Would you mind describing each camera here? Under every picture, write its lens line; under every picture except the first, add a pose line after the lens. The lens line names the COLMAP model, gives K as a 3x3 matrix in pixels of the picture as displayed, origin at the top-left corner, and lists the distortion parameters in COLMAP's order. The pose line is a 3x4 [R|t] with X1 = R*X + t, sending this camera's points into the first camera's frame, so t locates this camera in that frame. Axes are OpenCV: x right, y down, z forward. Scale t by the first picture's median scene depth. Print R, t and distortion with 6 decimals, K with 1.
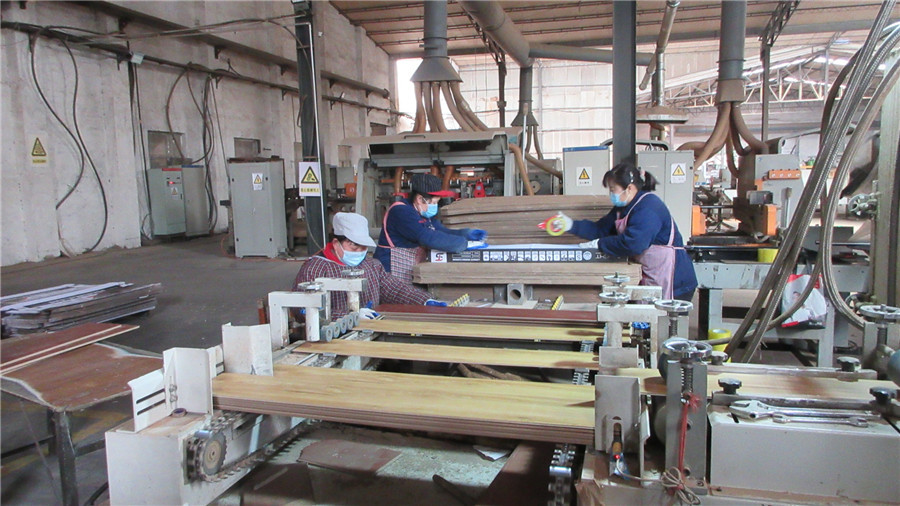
lens RADIAL K [[670.5, 0, 450.1], [0, 670.5, 253.4], [0, 0, 1]] dist [0.001529, 0.000443]
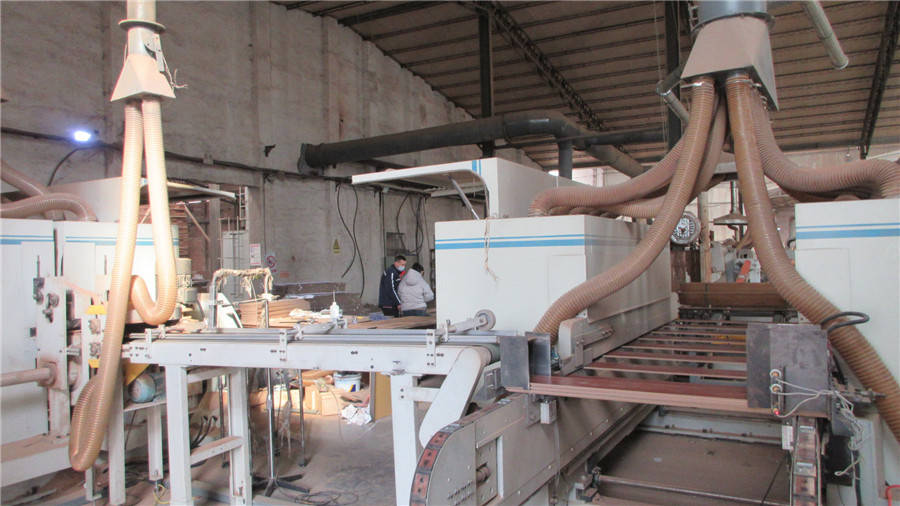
lens RADIAL K [[670.5, 0, 450.0], [0, 670.5, 253.9], [0, 0, 1]] dist [0.001529, 0.000443]
pose [[0.973187, -0.001538, -0.230012, 0.061680], [-0.028017, 0.991739, -0.125175, 0.063983], [0.228304, 0.128263, 0.965104, -0.509543]]
